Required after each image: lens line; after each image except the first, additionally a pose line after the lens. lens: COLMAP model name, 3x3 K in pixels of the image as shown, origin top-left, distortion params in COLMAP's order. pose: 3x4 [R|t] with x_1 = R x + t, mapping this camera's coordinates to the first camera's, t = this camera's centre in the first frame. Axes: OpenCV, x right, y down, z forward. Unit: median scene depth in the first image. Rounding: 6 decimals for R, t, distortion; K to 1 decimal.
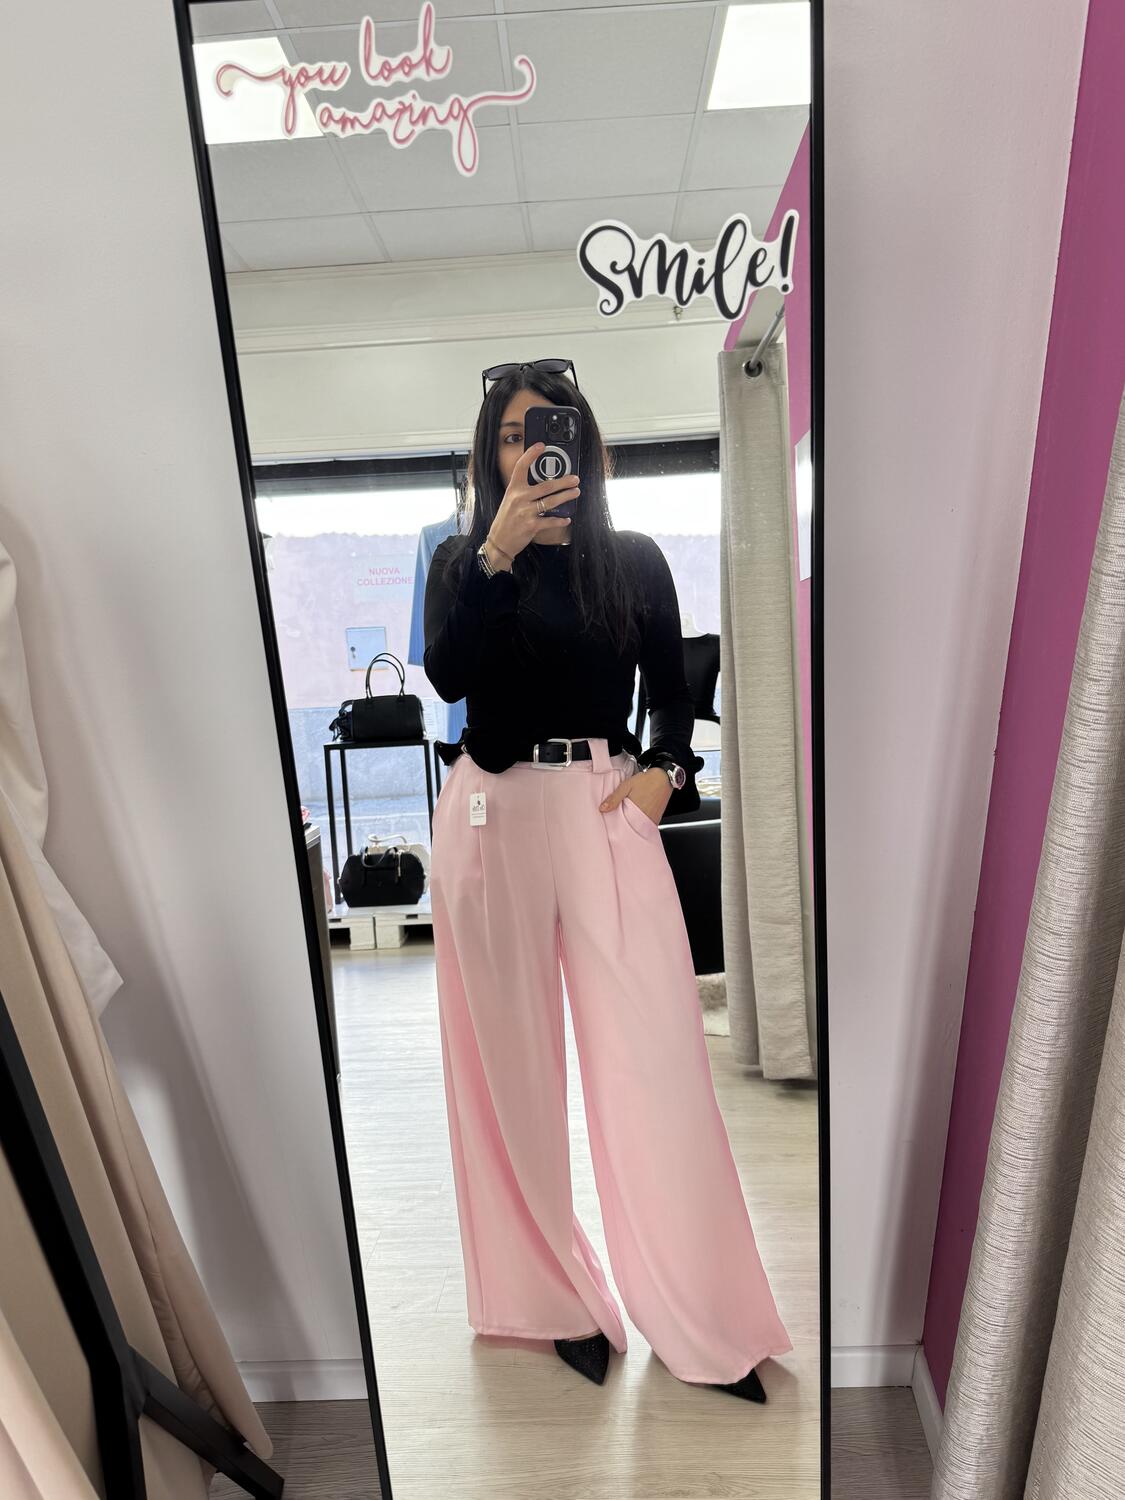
lens RADIAL K [[1178.8, 0, 561.2], [0, 1178.8, 749.3], [0, 0, 1]] dist [0.061009, -0.092832]
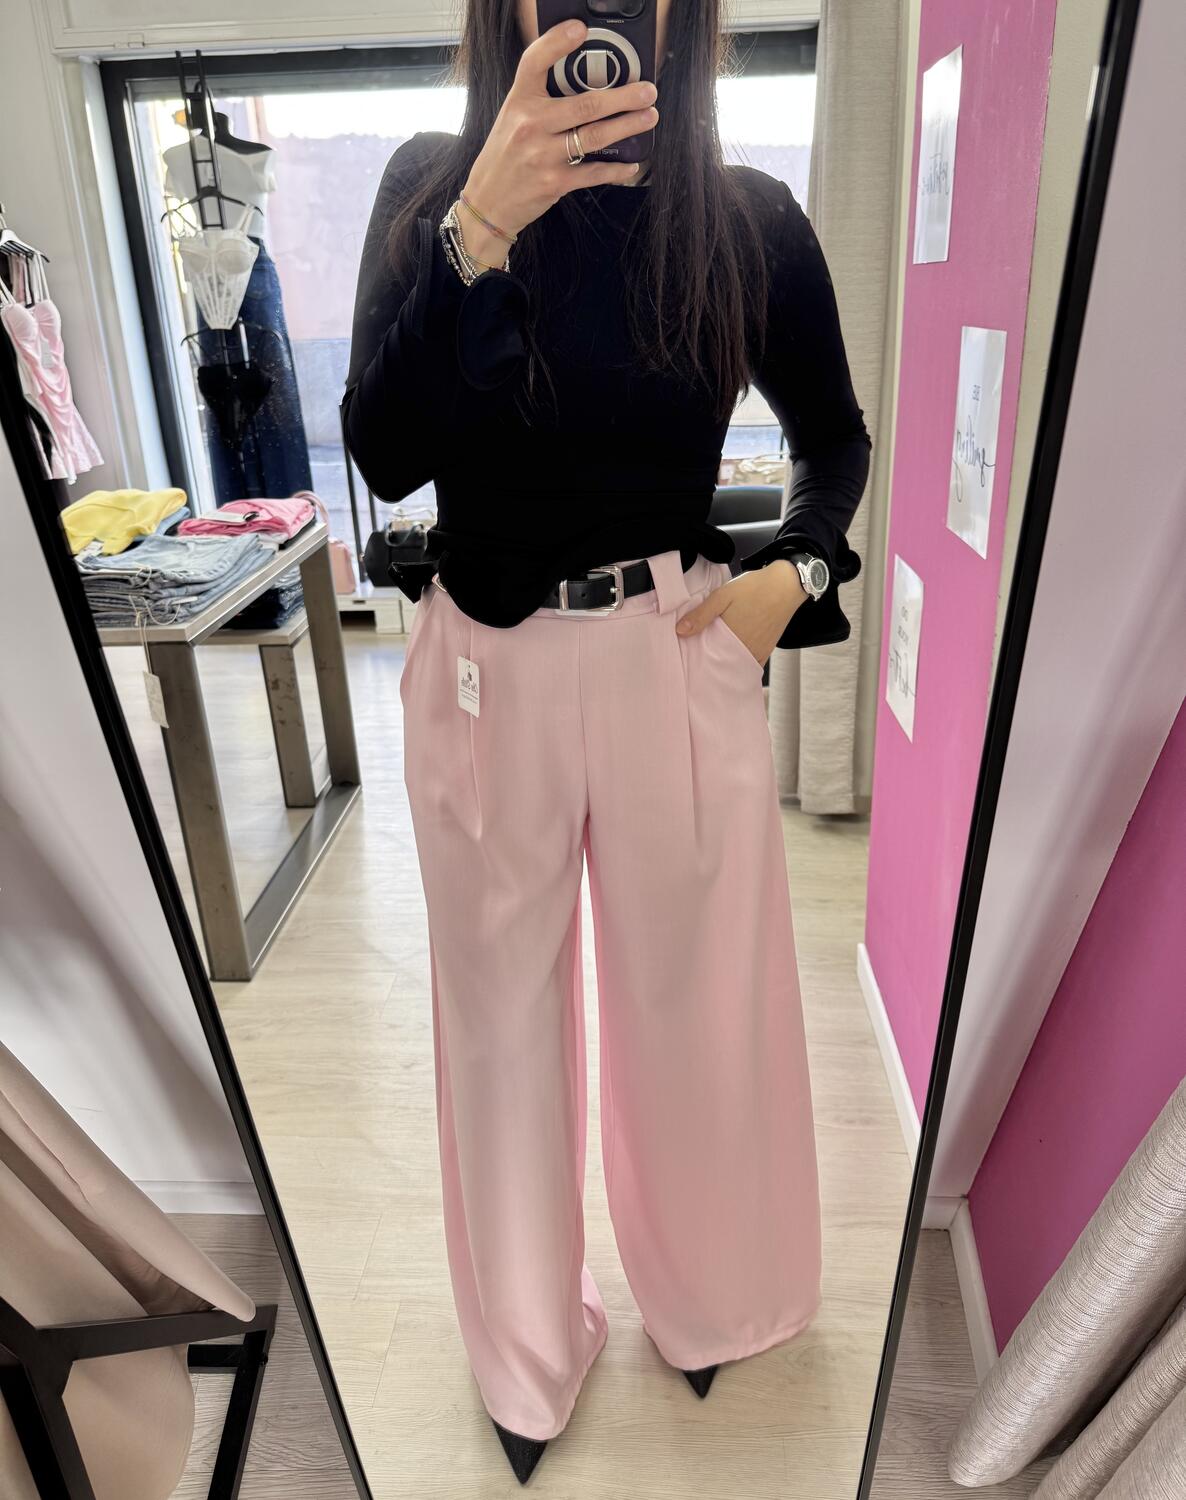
lens RADIAL K [[1149.5, 0, 598.4], [0, 1149.5, 740.4], [0, 0, 1]] dist [0.085565, -0.148672]
pose [[0.999511, 0.031195, 0.002026, 0.004516], [-0.030355, 0.953016, 0.301395, -0.070198], [0.007472, -0.301309, 0.953497, 0.176570]]
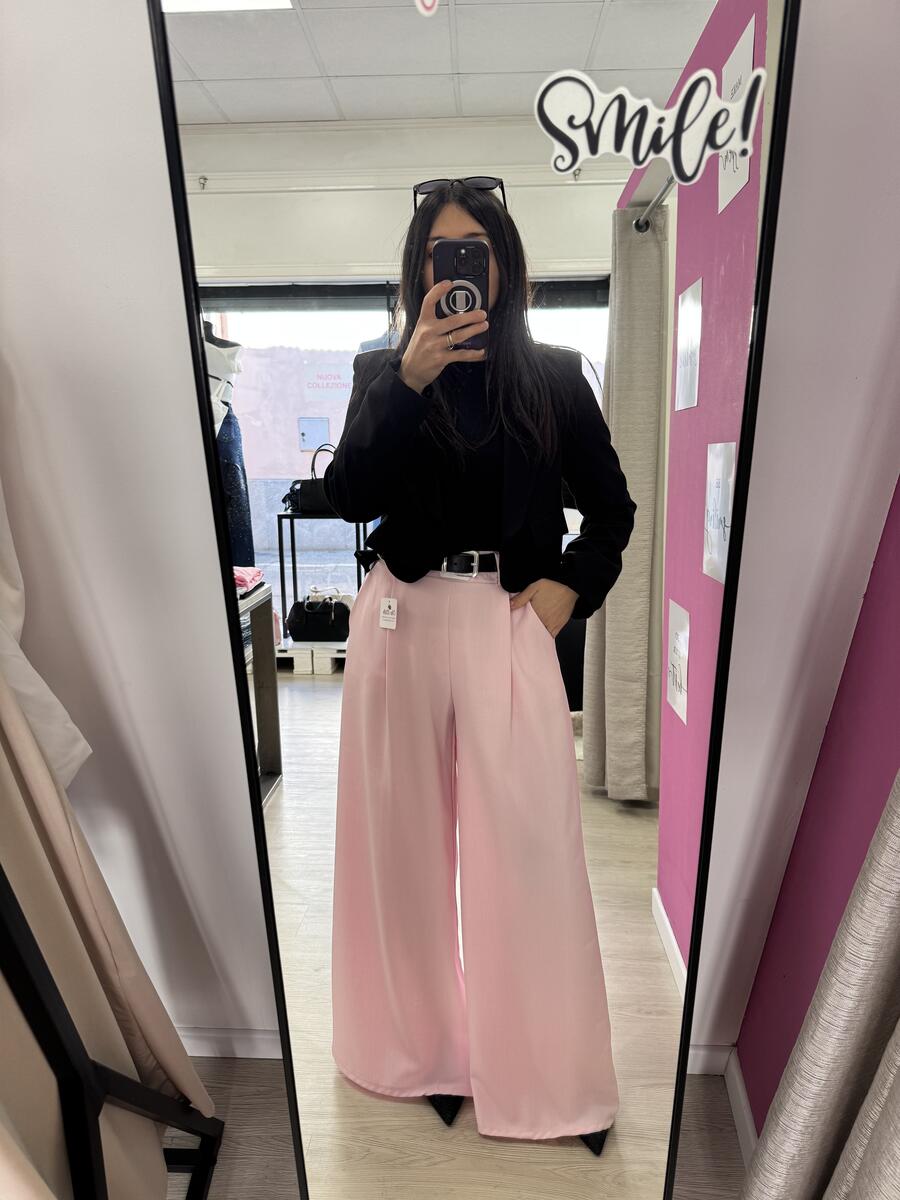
lens RADIAL K [[880.3, 0, 447.0], [0, 880.3, 608.1], [0, 0, 1]] dist [0.060733, -0.087534]
pose [[0.998703, 0.050457, -0.006756, -0.011904], [-0.049459, 0.993140, 0.105954, -0.029212], [0.012056, -0.105483, 0.994348, 0.082773]]
